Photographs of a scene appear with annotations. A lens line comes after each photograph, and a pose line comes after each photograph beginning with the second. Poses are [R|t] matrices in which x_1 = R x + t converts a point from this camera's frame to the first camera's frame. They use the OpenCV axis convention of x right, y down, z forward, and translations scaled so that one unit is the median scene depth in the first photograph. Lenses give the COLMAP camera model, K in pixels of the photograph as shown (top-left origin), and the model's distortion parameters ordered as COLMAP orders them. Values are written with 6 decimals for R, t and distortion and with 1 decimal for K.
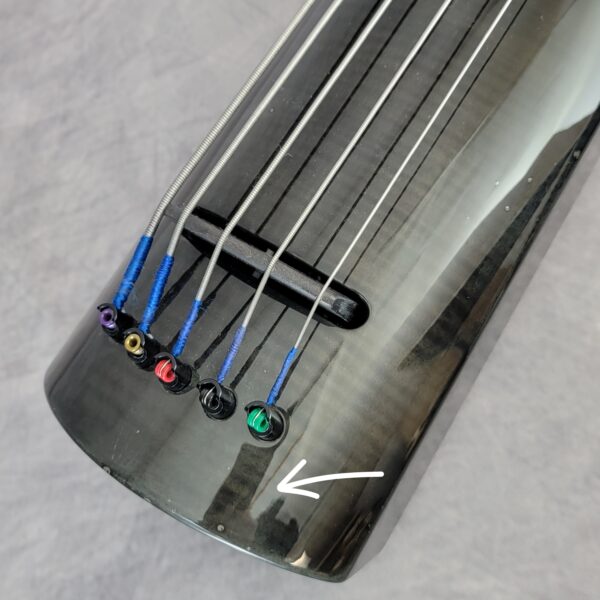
lens RADIAL K [[1052.6, 0, 300.0], [0, 1052.6, 300.0], [0, 0, 1]] dist [0.047842, -0.122666]
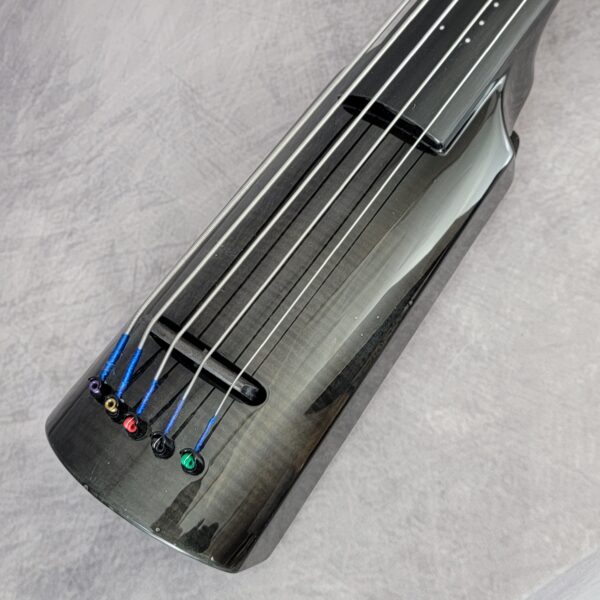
lens RADIAL K [[1052.6, 0, 300.0], [0, 1052.6, 300.0], [0, 0, 1]] dist [0.047842, -0.122666]
pose [[0.996630, 0.077300, 0.027456, 0.056731], [-0.075304, 0.994874, -0.067497, -0.025164], [-0.032533, 0.065202, 0.997342, -0.501567]]
